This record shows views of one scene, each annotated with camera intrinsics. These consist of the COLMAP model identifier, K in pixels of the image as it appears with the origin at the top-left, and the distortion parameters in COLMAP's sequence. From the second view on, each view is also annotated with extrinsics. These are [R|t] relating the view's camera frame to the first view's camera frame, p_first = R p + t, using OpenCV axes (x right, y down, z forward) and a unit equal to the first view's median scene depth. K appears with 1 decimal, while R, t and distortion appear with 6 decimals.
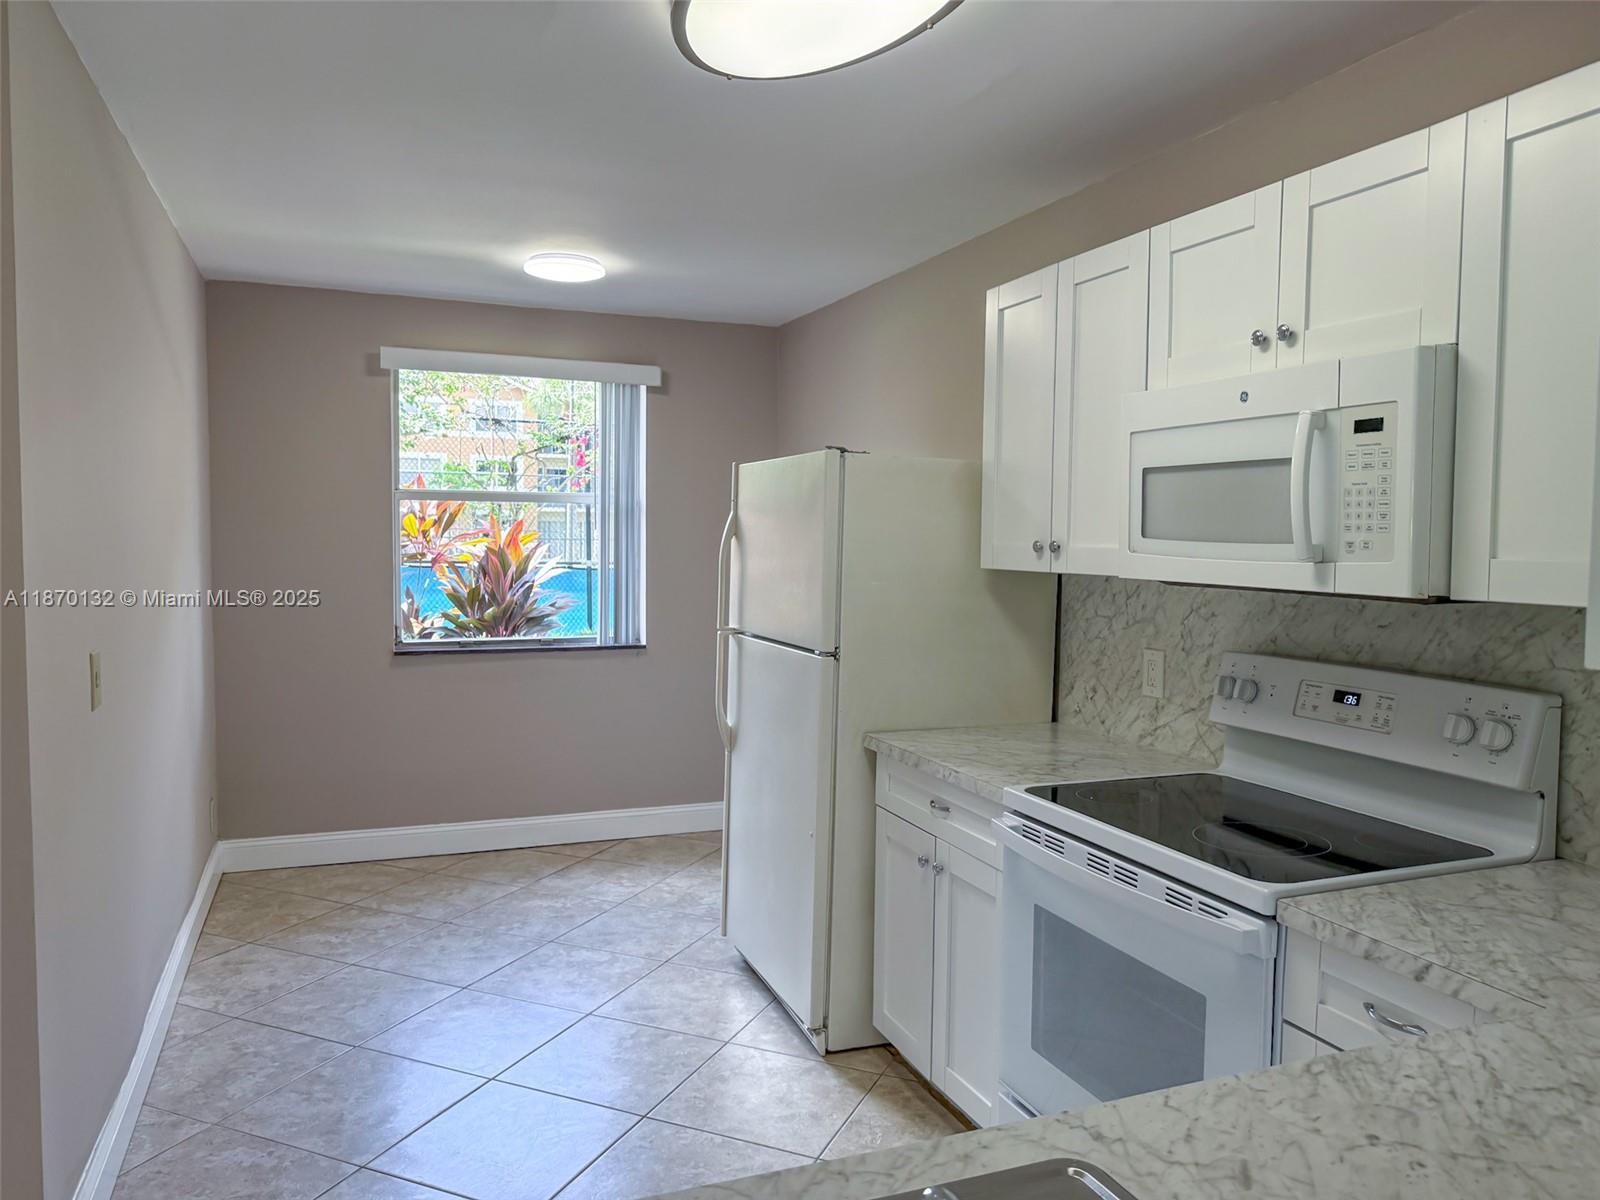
lens RADIAL K [[1111.6, 0, 800.0], [0, 1111.6, 600.0], [0, 0, 1]] dist [-0.095835, 0.117673]
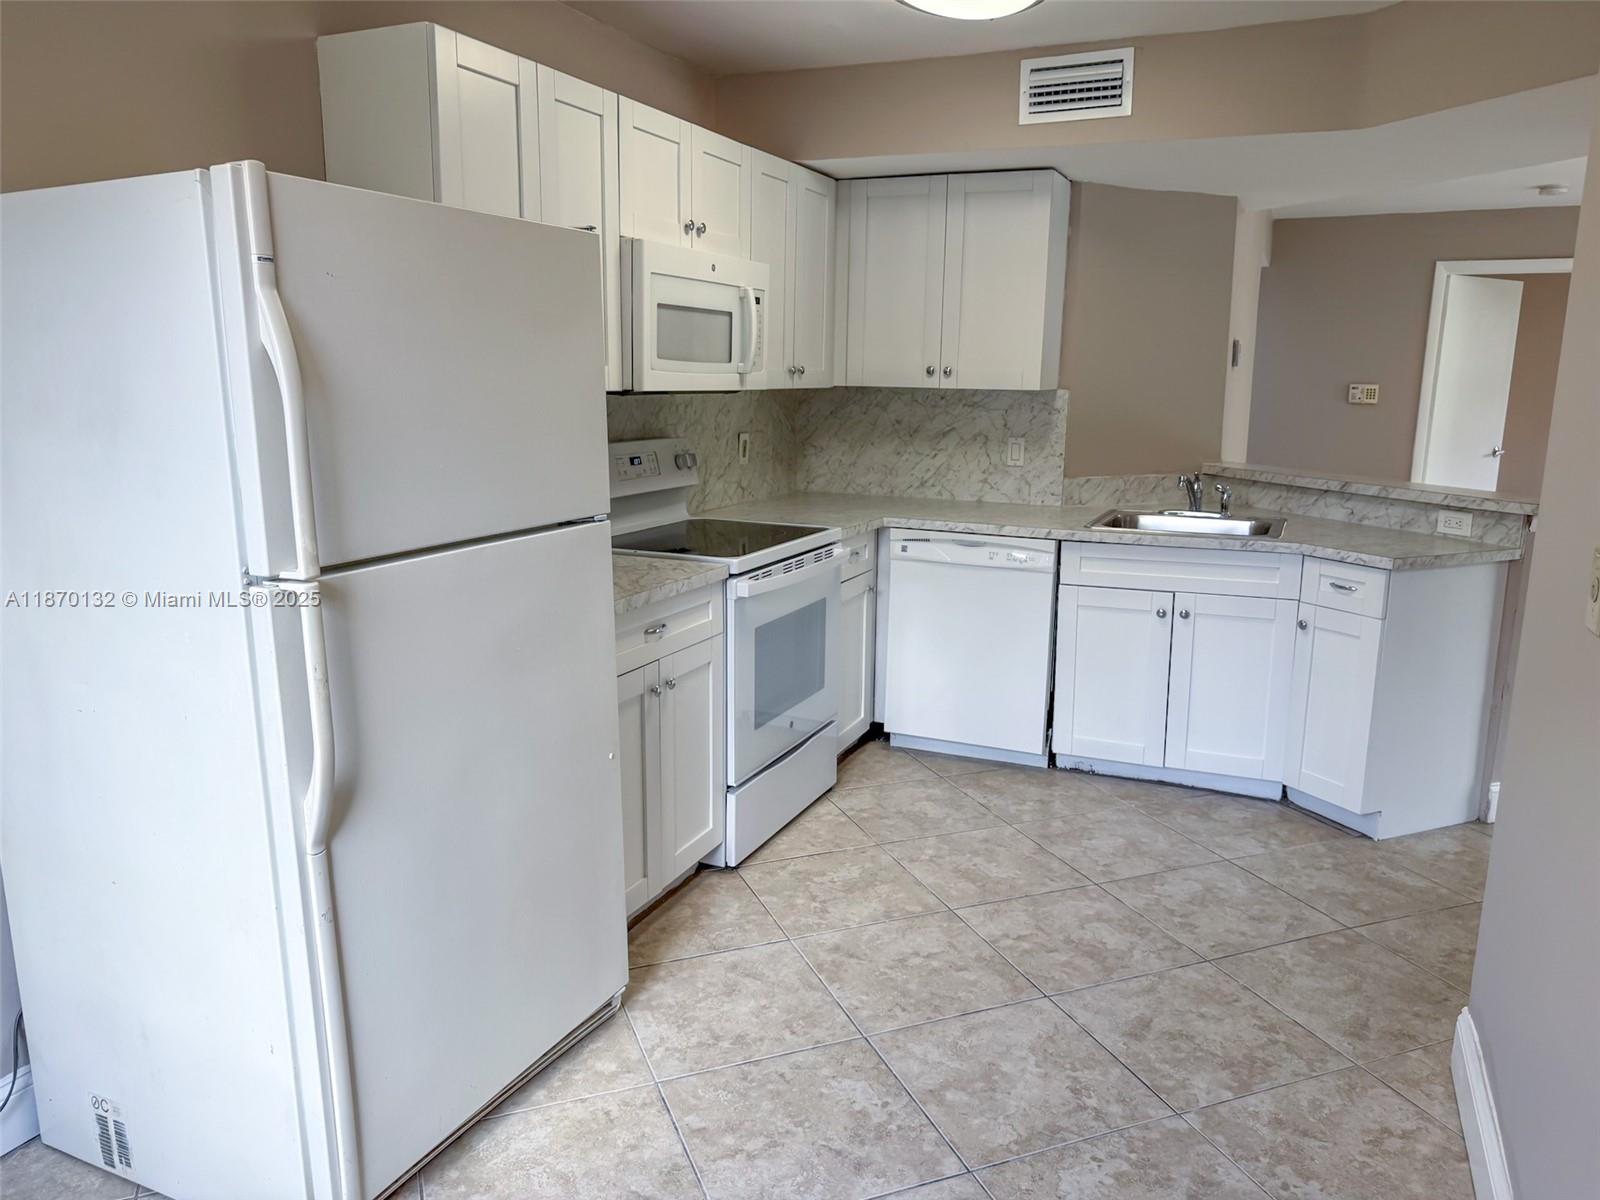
lens RADIAL K [[1184.8, 0, 800.0], [0, 1184.8, 600.0], [0, 0, 1]] dist [0.087510, -0.000140]
pose [[-0.691706, -0.165040, 0.703068, -0.878465], [0.014923, 0.970062, 0.242397, -0.124905], [-0.722025, 0.178160, -0.668535, 1.953346]]
